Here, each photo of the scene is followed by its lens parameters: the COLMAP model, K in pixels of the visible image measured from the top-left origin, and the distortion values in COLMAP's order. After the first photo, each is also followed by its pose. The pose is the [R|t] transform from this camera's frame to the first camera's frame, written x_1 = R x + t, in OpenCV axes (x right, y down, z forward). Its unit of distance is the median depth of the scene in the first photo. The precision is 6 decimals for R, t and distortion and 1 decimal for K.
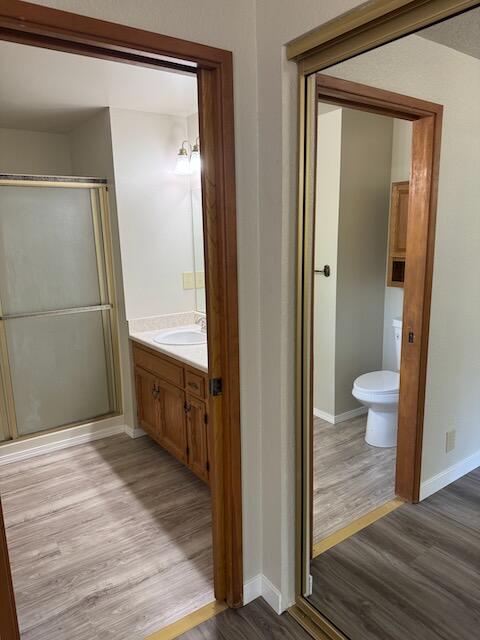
lens RADIAL K [[452.0, 0, 237.6], [0, 452.0, 317.5], [0, 0, 1]] dist [0.067131, -0.082384]
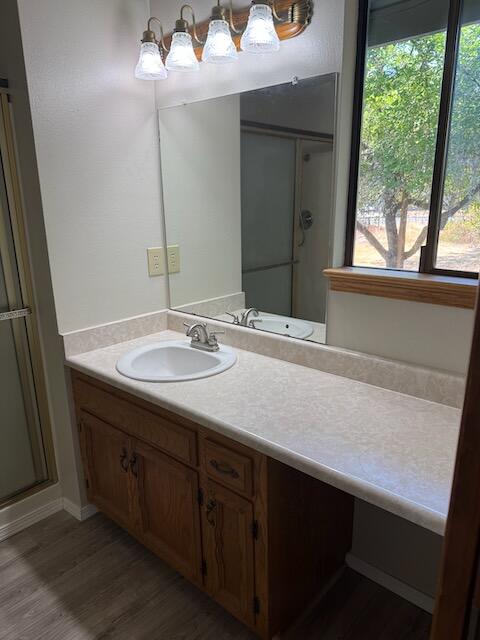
lens RADIAL K [[457.0, 0, 239.7], [0, 457.0, 320.5], [0, 0, 1]] dist [-0.011662, 0.000807]
pose [[0.973617, -0.050611, 0.222506, -0.153990], [0.033297, 0.996167, 0.080891, -0.052780], [-0.225747, -0.071348, 0.971570, 0.396246]]
